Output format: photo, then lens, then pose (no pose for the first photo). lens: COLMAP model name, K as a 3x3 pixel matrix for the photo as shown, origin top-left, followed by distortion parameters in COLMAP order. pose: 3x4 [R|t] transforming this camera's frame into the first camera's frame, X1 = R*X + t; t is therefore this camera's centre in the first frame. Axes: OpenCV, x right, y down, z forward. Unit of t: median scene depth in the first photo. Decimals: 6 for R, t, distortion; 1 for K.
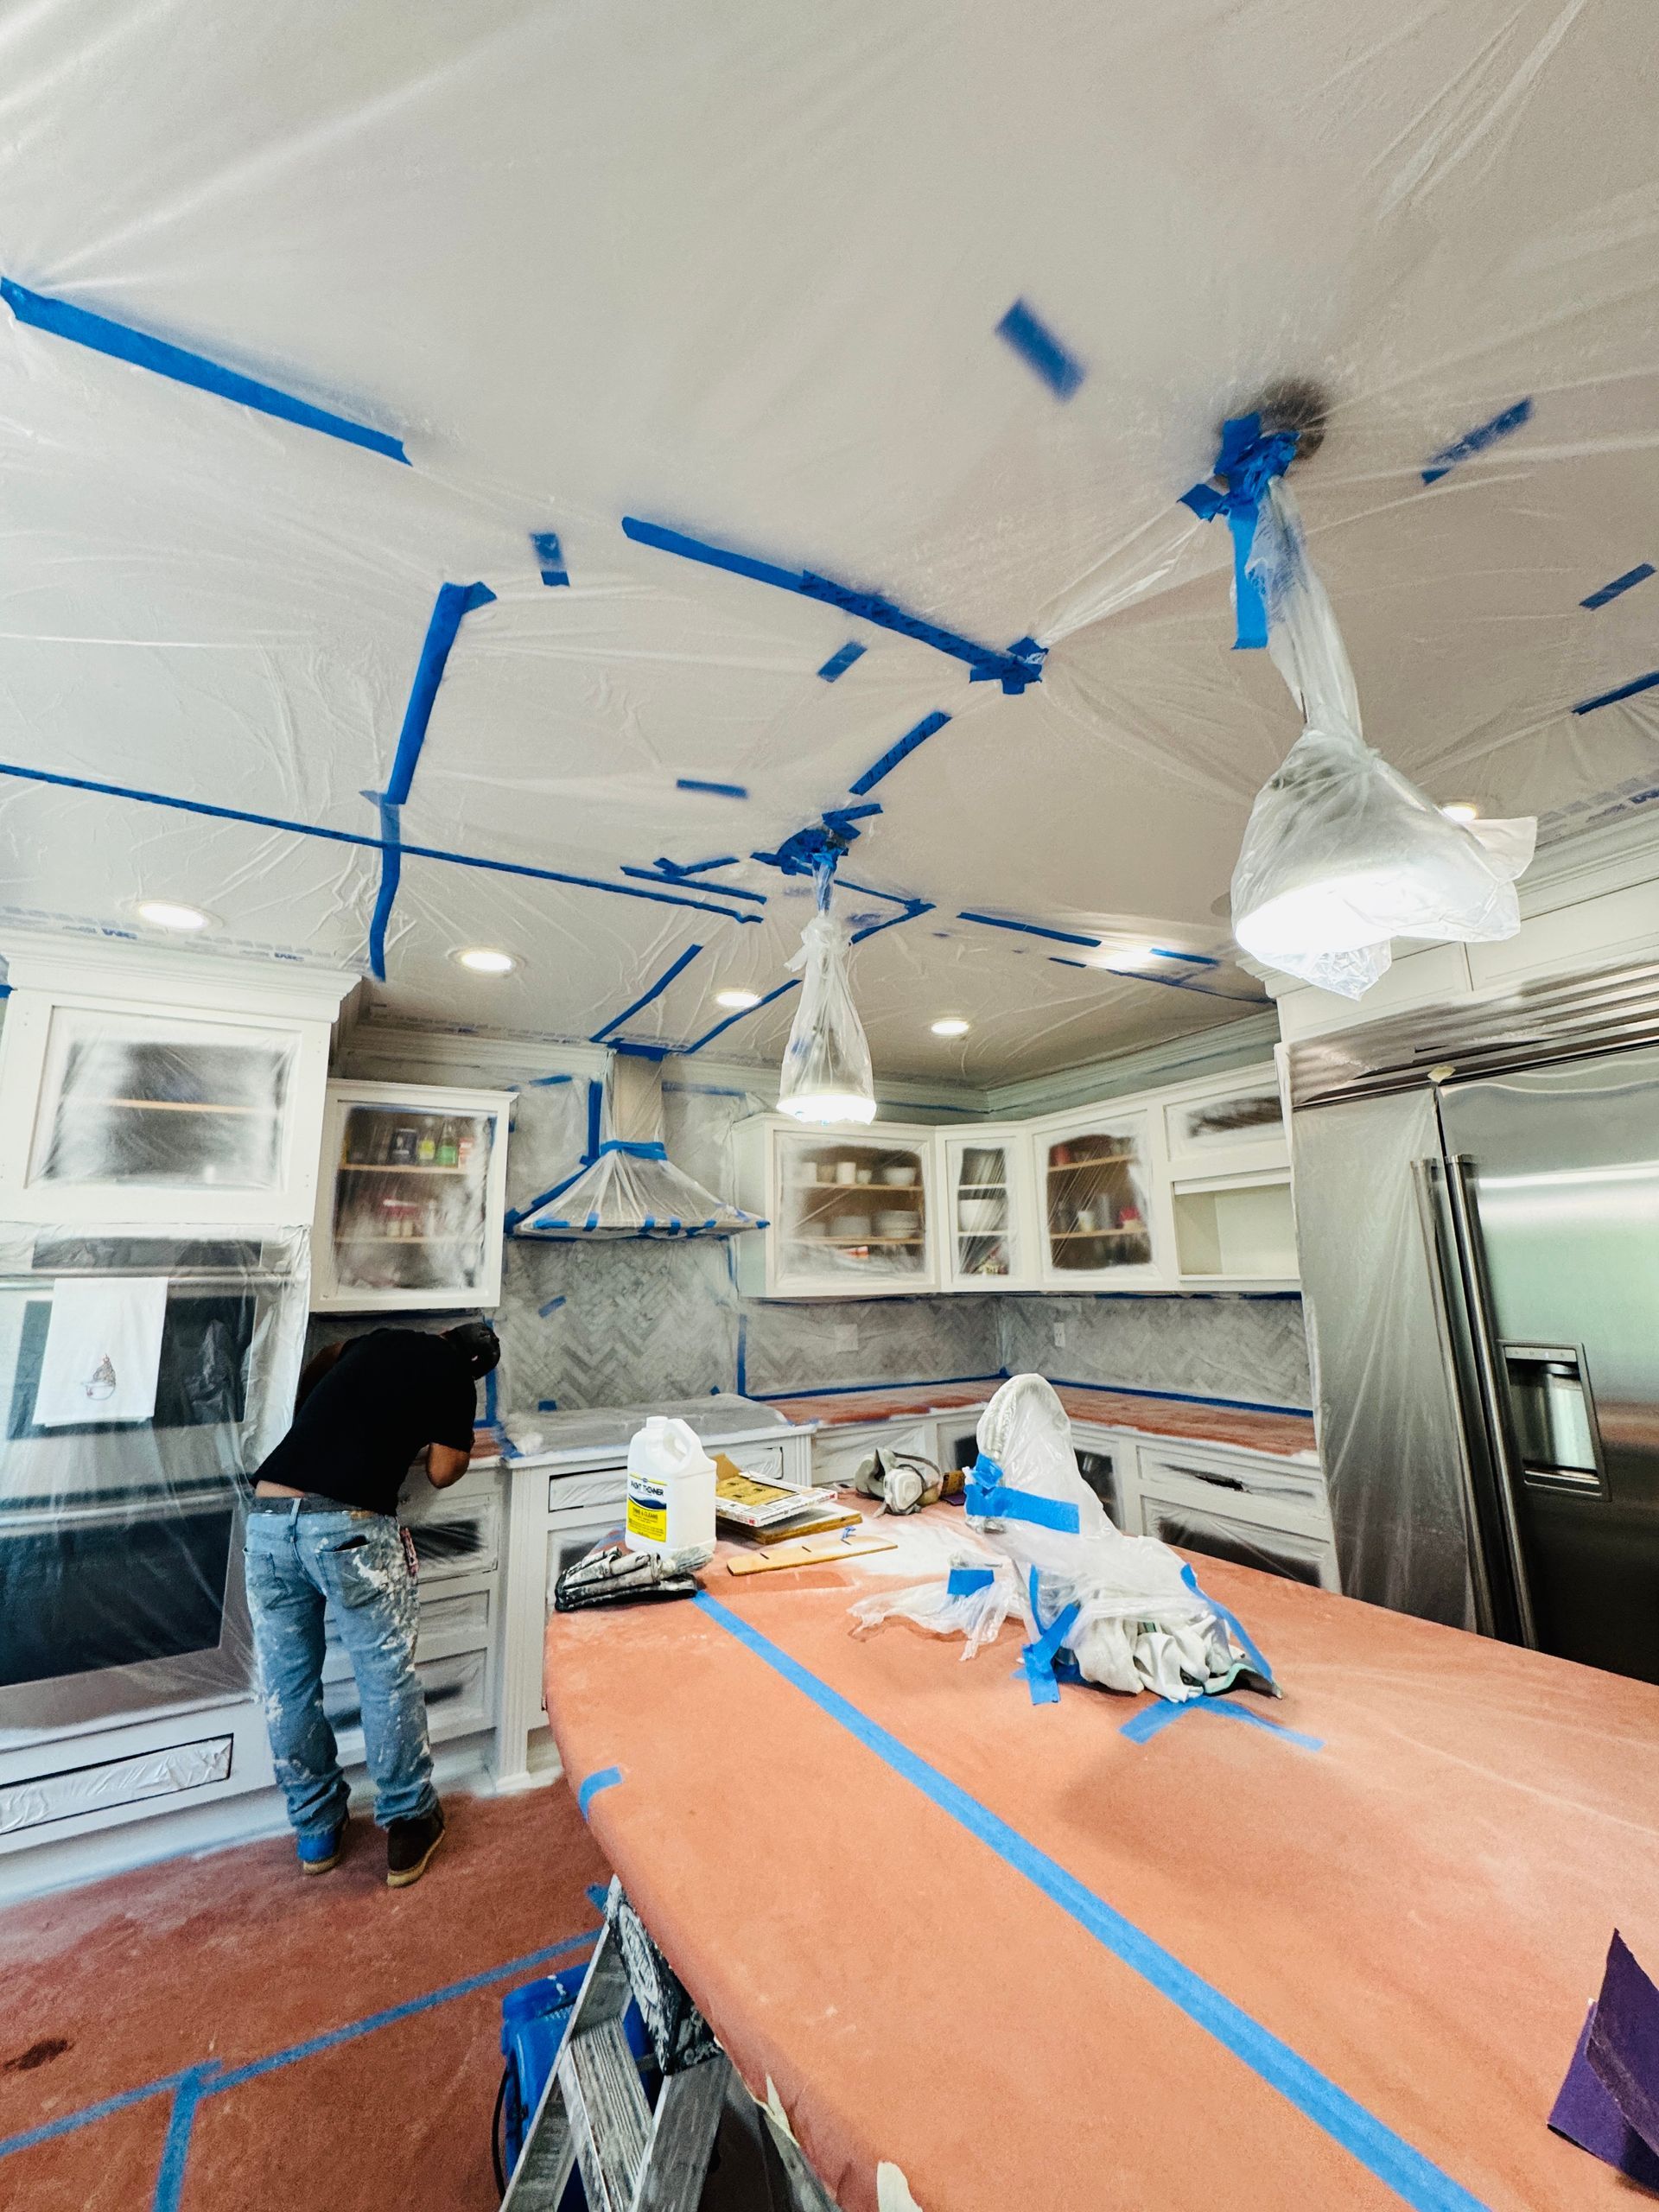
lens RADIAL K [[885.3, 0, 828.9], [0, 885.3, 1104.3], [0, 0, 1]] dist [-0.001758, 0.000719]
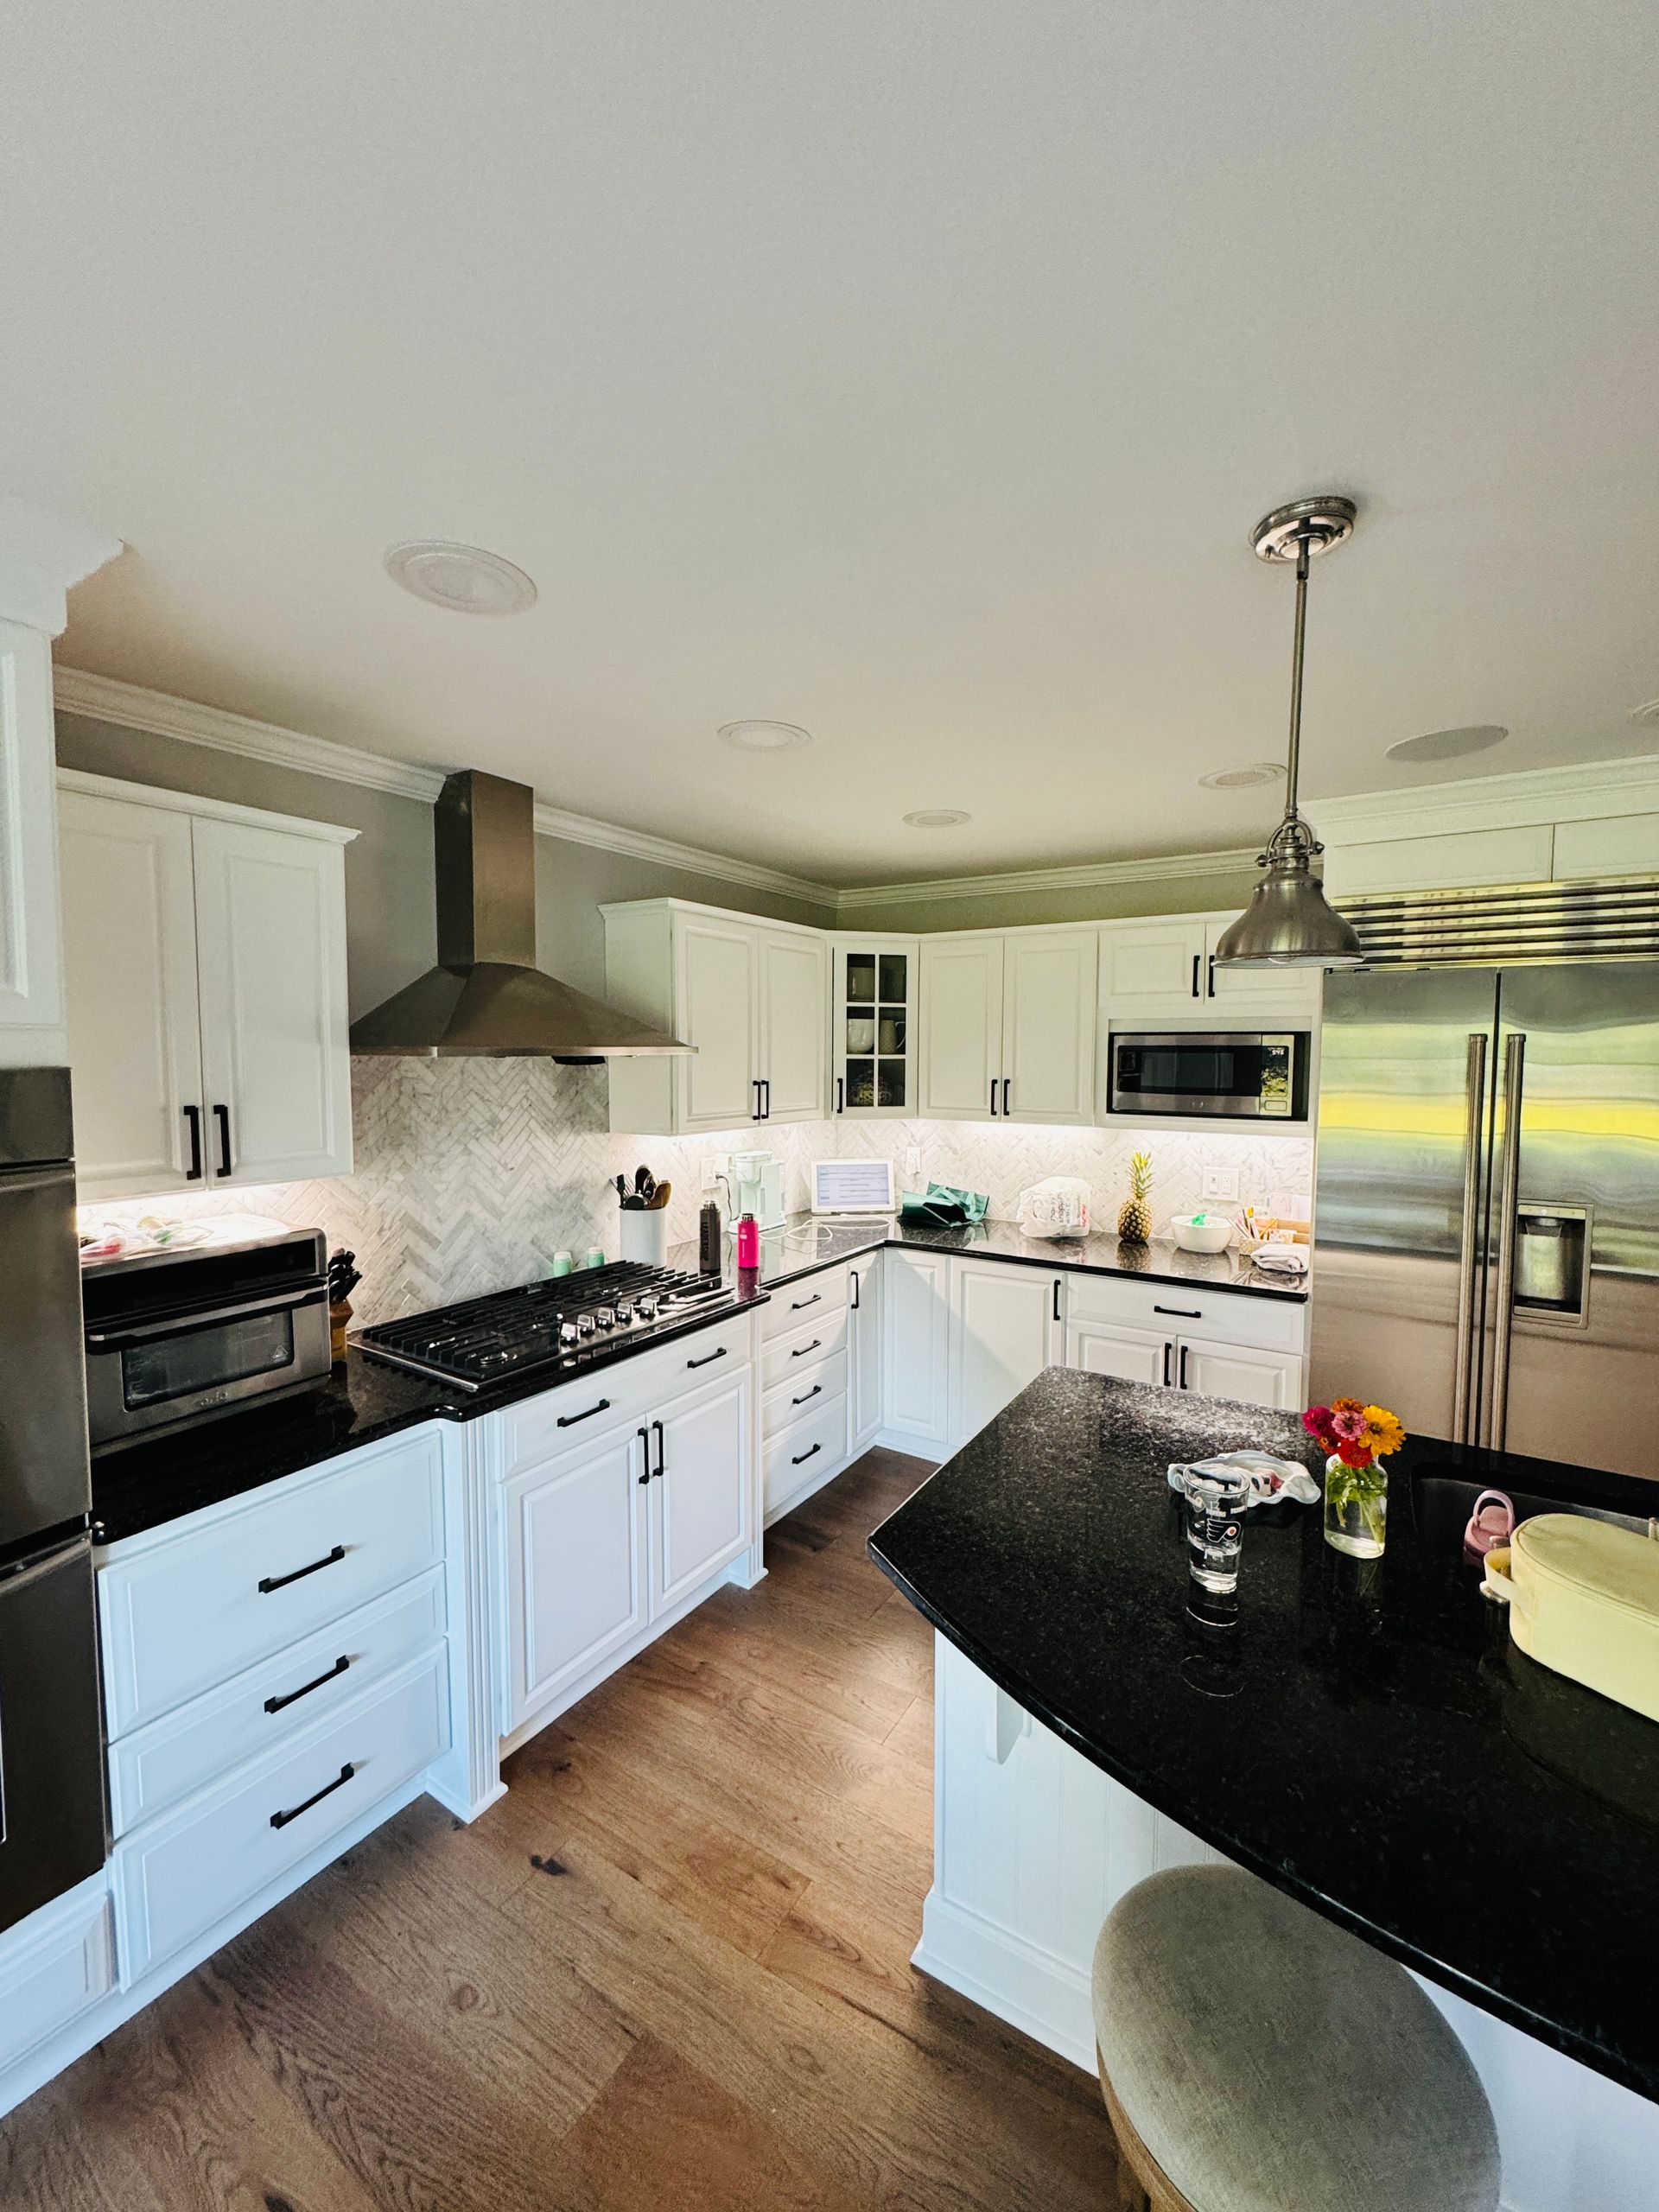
lens RADIAL K [[885.3, 0, 830.3], [0, 885.3, 1103.5], [0, 0, 1]] dist [-0.001758, 0.000719]
pose [[0.880075, -0.004451, 0.474815, -0.334864], [-0.113937, 0.968763, 0.220266, -0.002092], [-0.460963, -0.247950, 0.852076, 0.279439]]
